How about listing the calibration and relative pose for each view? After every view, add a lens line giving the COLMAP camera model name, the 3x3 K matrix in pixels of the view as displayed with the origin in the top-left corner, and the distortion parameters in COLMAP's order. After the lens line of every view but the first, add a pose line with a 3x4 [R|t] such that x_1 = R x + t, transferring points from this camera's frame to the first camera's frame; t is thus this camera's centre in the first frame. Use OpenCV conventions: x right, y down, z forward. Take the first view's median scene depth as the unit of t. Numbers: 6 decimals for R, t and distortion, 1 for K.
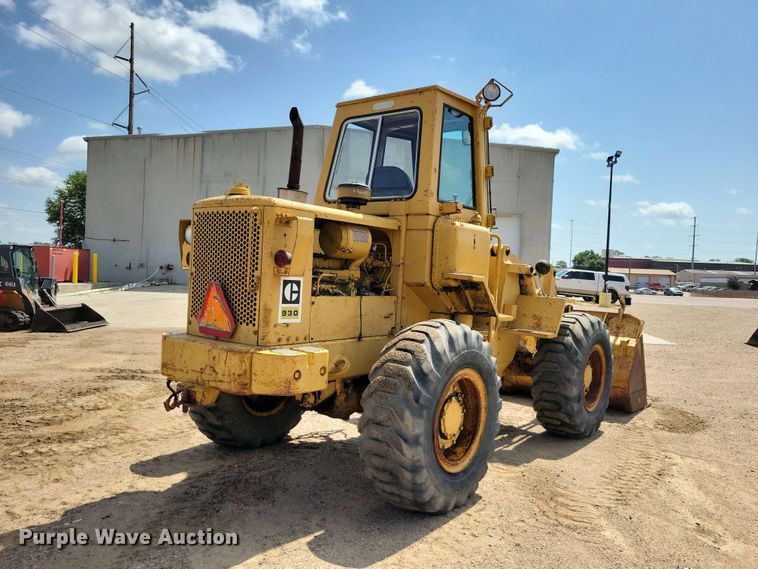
lens RADIAL K [[598.1, 0, 381.0], [0, 598.1, 281.3], [0, 0, 1]] dist [0.028965, 0.000379]
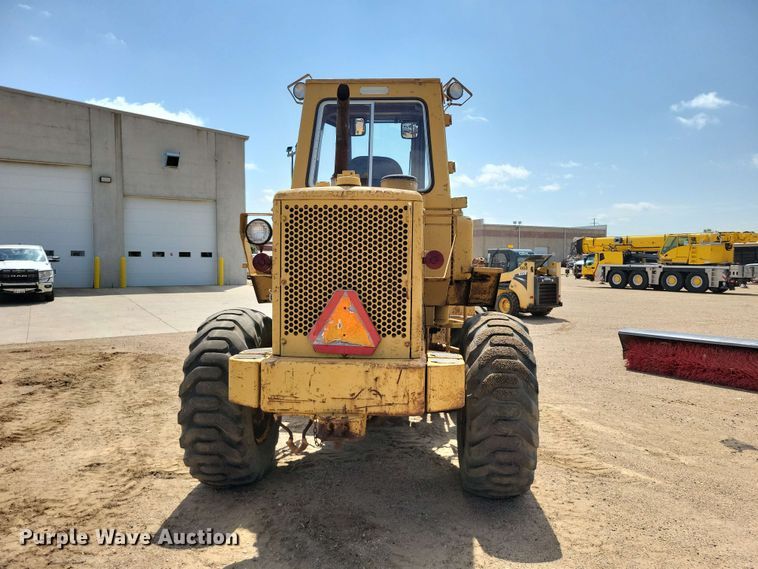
lens RADIAL K [[585.8, 0, 389.7], [0, 585.8, 294.6], [0, 0, 1]] dist [0.055246, -0.035218]
pose [[0.818670, -0.066301, 0.570424, -0.603615], [0.037502, 0.997365, 0.062102, -0.035825], [-0.573038, -0.029449, 0.818999, 0.254306]]
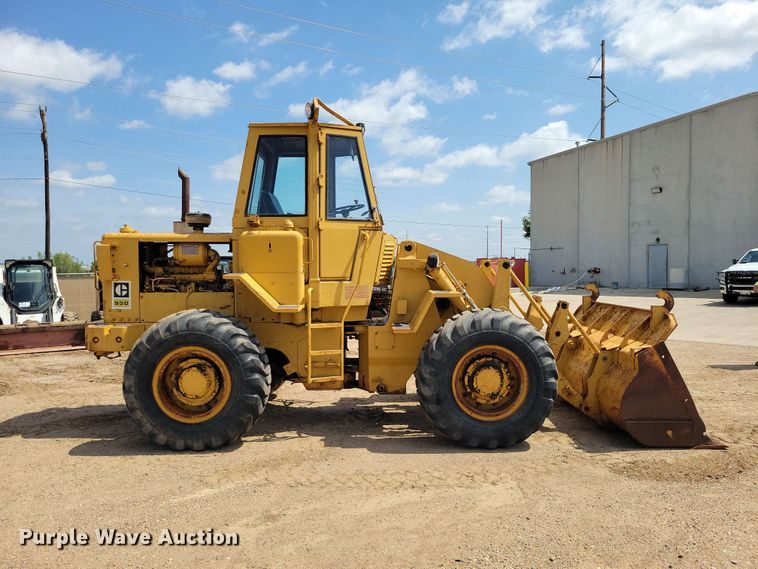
lens RADIAL K [[572.3, 0, 367.4], [0, 572.3, 282.4], [0, 0, 1]] dist [0.039735, -0.013617]
pose [[0.617542, -0.028342, -0.786027, 1.274511], [0.023591, 0.999568, -0.017507, 0.034492], [0.786184, -0.007731, 0.617944, 0.483452]]
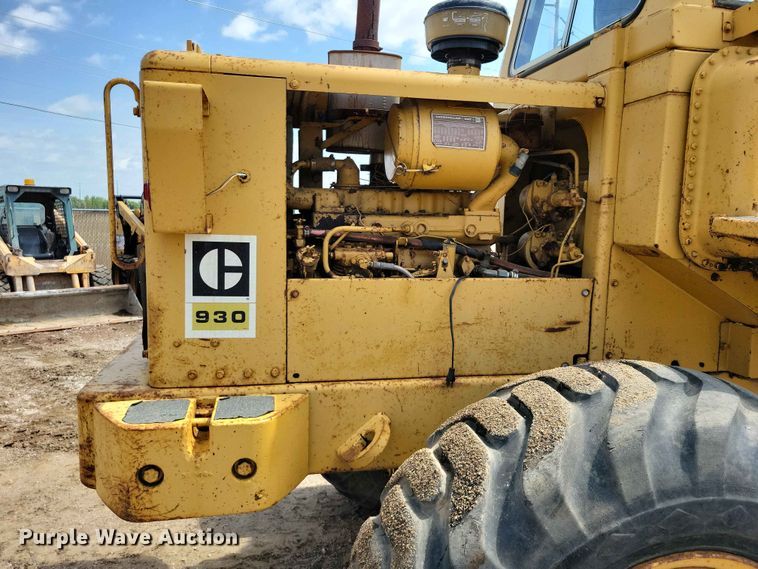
lens RADIAL K [[598.1, 0, 381.0], [0, 598.1, 281.3], [0, 0, 1]] dist [0.028965, 0.000379]
pose [[0.758600, 0.046126, -0.649921, 0.192547], [0.005080, 0.997042, 0.076692, -0.005370], [0.651536, -0.061480, 0.756122, 0.640803]]
